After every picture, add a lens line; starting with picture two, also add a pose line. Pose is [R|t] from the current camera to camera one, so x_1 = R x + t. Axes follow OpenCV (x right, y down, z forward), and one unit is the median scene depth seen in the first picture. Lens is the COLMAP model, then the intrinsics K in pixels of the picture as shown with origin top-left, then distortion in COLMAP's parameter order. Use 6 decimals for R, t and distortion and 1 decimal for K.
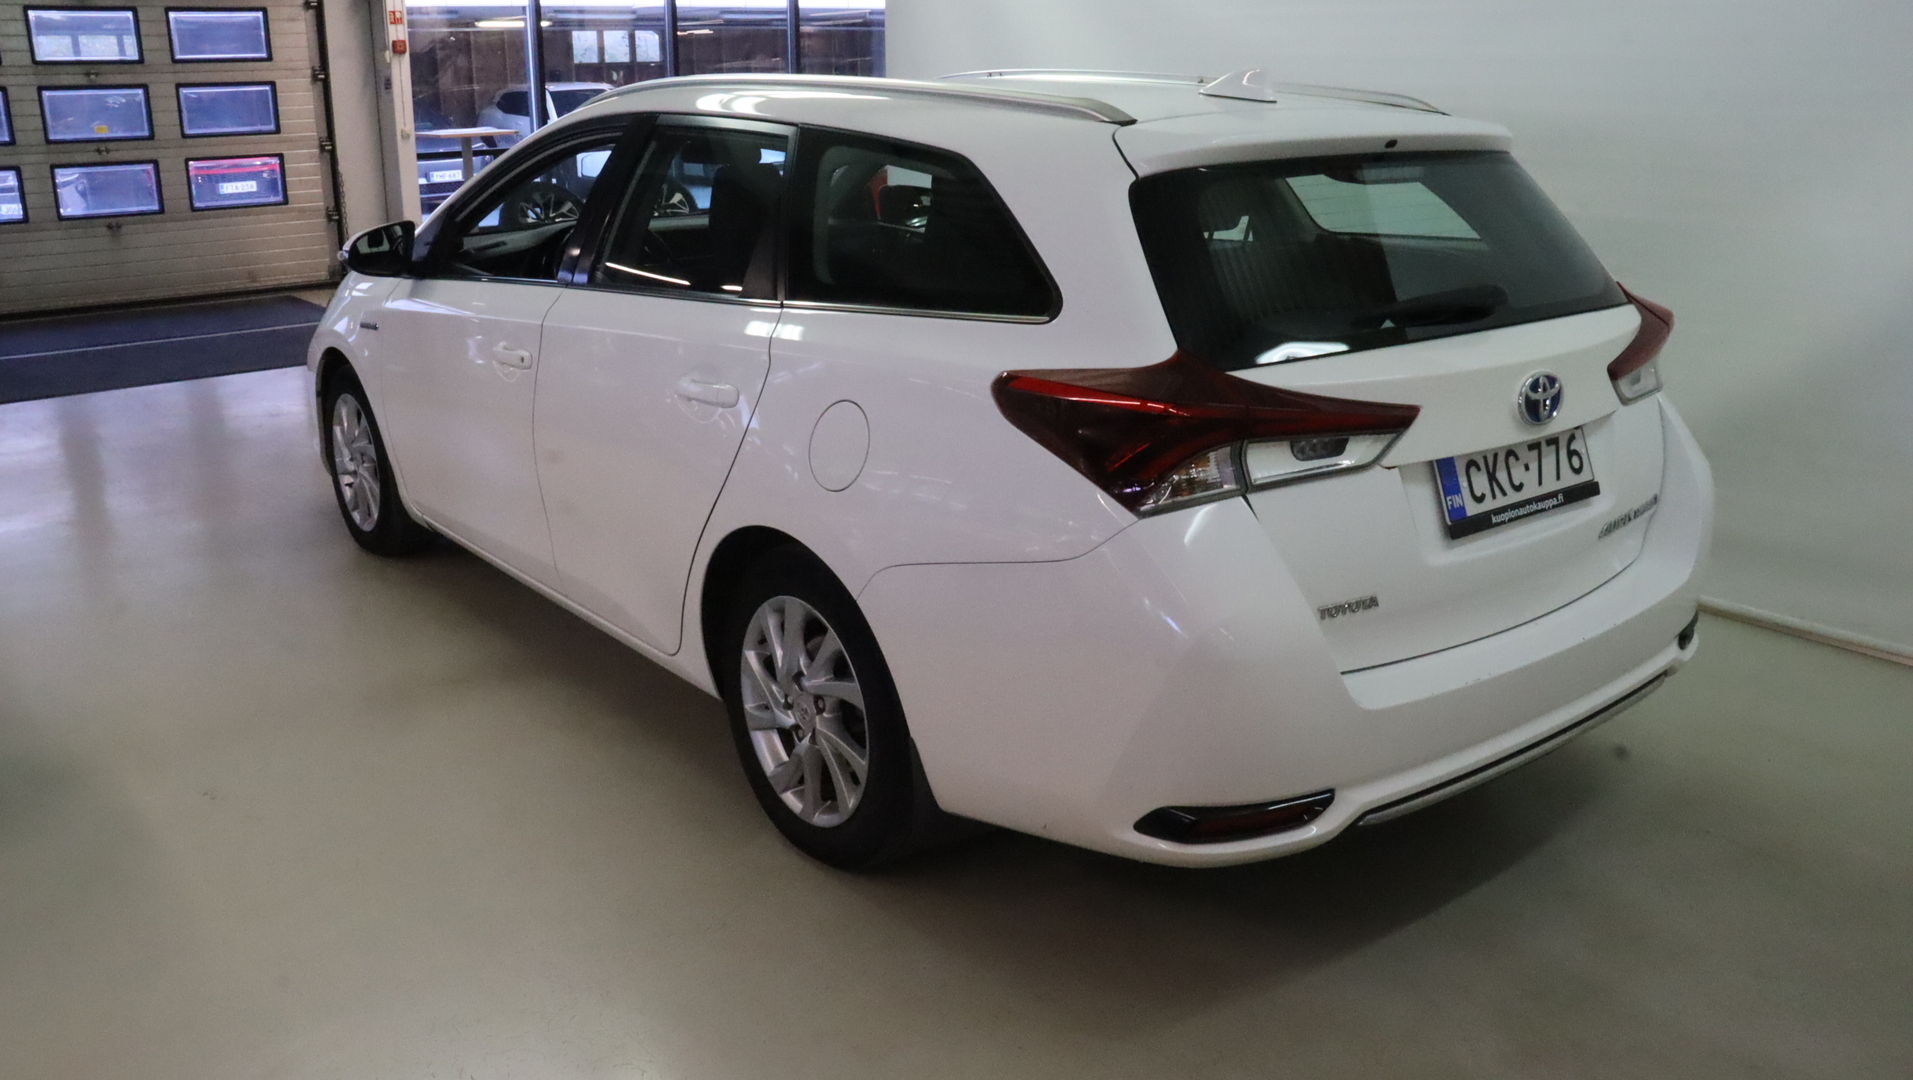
lens RADIAL K [[1535.1, 0, 956.5], [0, 1535.1, 540.0], [0, 0, 1]] dist [-0.057043, 0.002616]
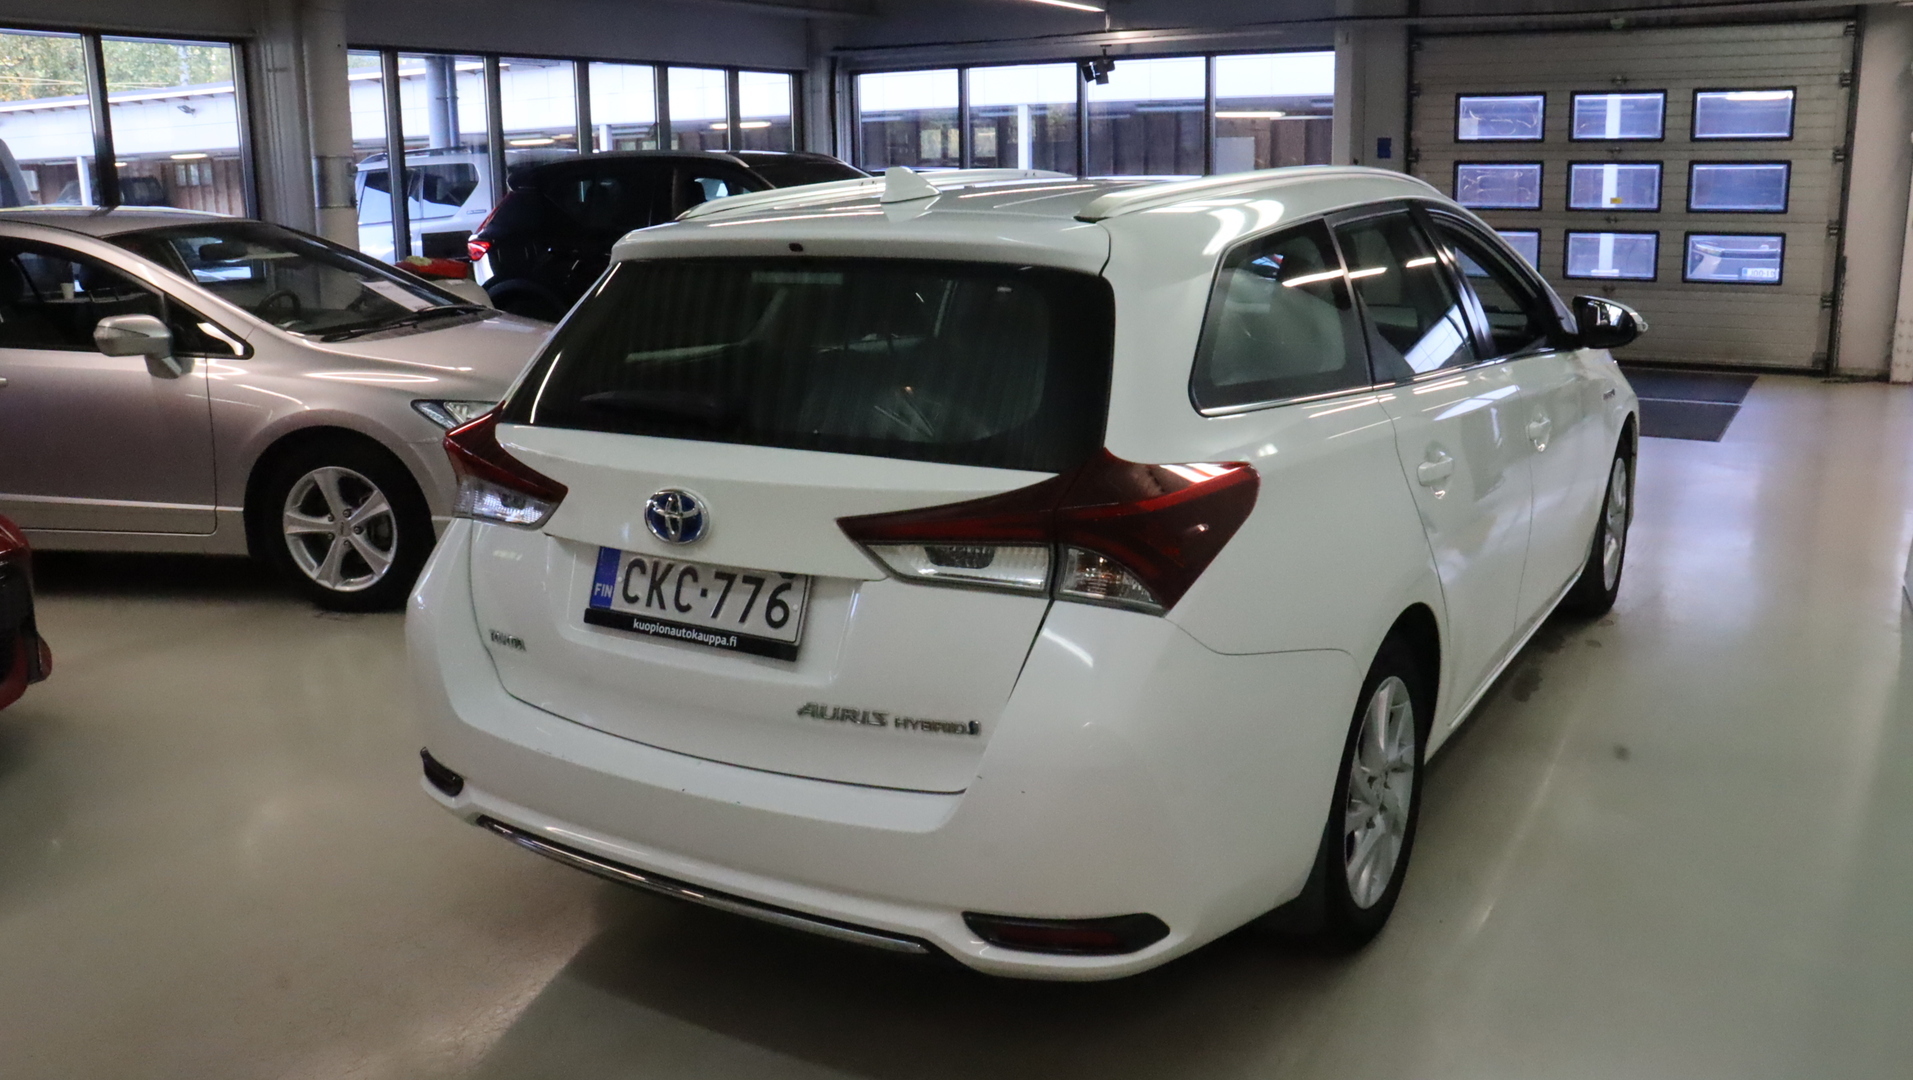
lens RADIAL K [[1581.5, 0, 970.5], [0, 1581.5, 536.6], [0, 0, 1]] dist [-0.179493, 0.154291]
pose [[0.355407, 0.214114, -0.909858, 1.276339], [-0.255329, 0.958628, 0.125855, -0.239029], [0.899162, 0.187584, 0.395372, 0.743795]]
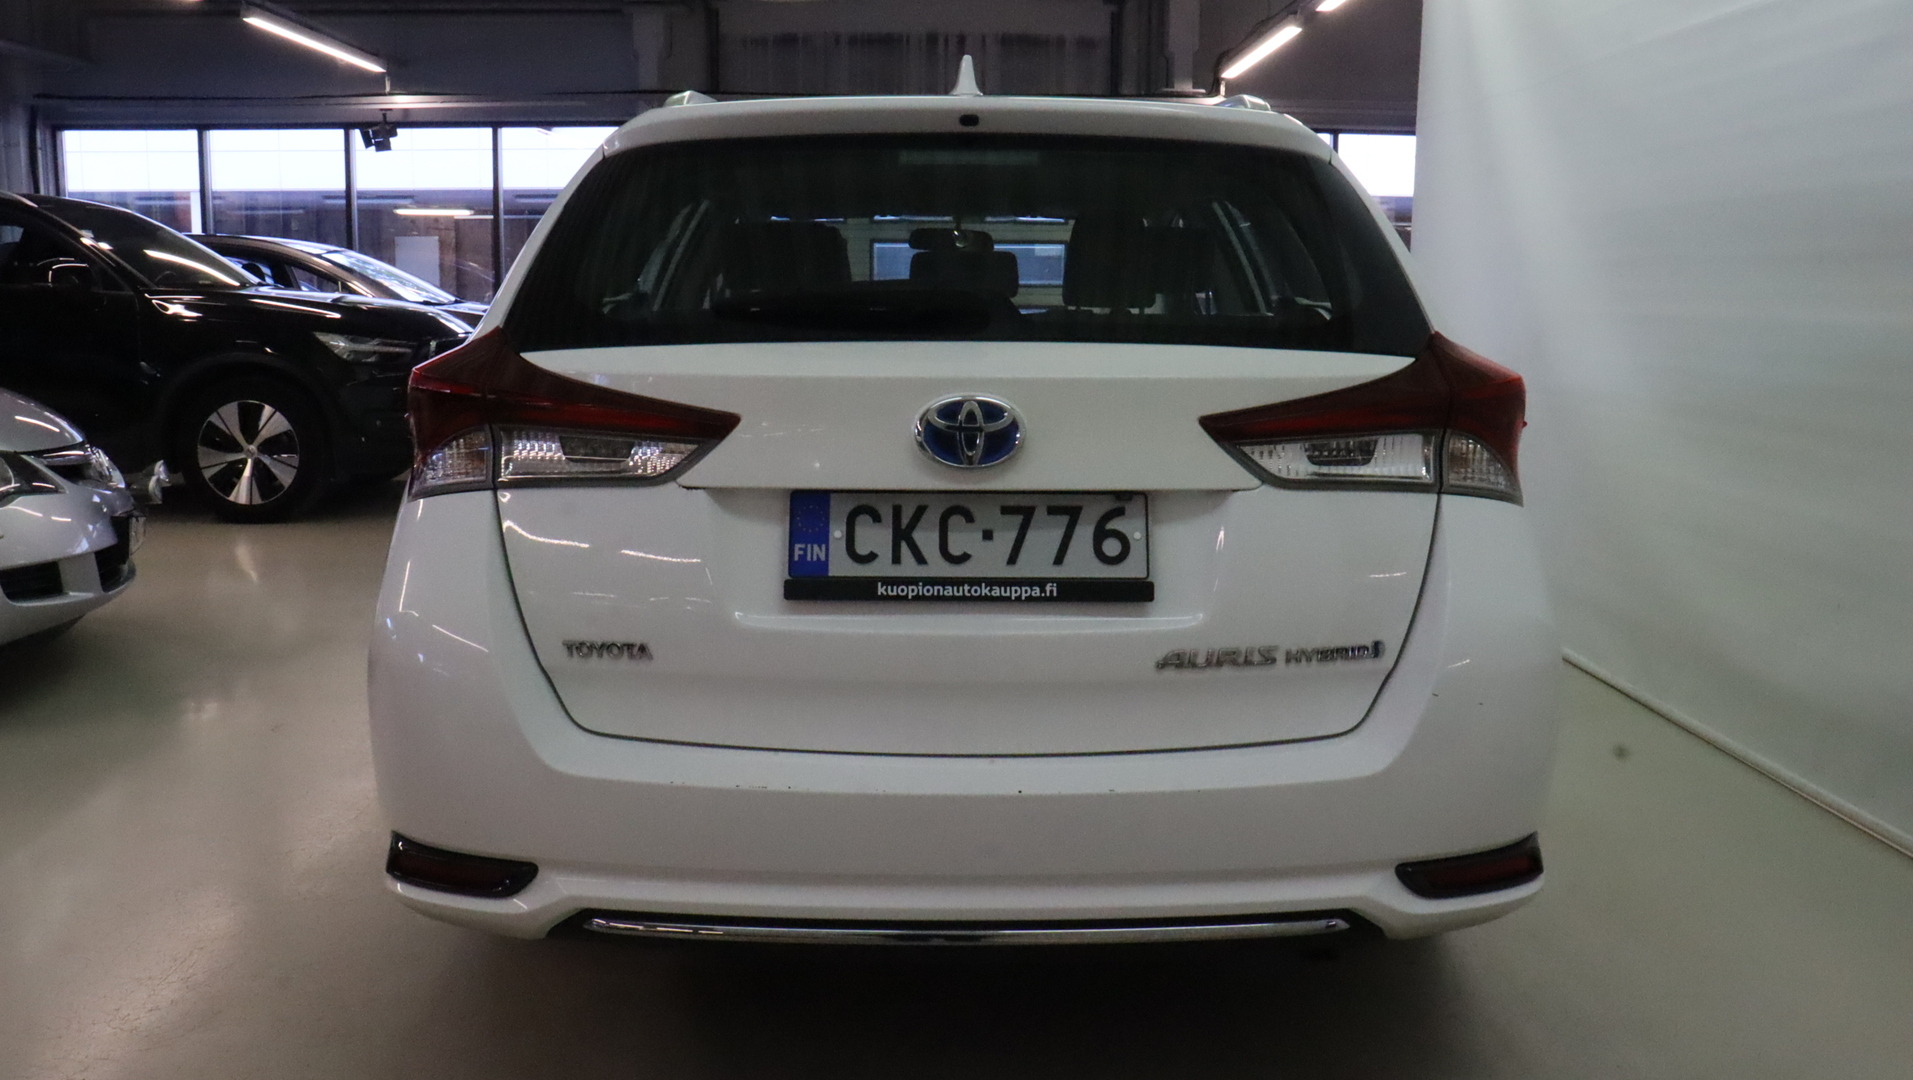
lens RADIAL K [[1581.5, 0, 970.5], [0, 1581.5, 536.6], [0, 0, 1]] dist [-0.179493, 0.154291]
pose [[0.799159, 0.107664, -0.591400, 0.789129], [-0.188002, 0.979241, -0.075776, 0.010284], [0.570965, 0.171741, 0.802810, 0.393757]]
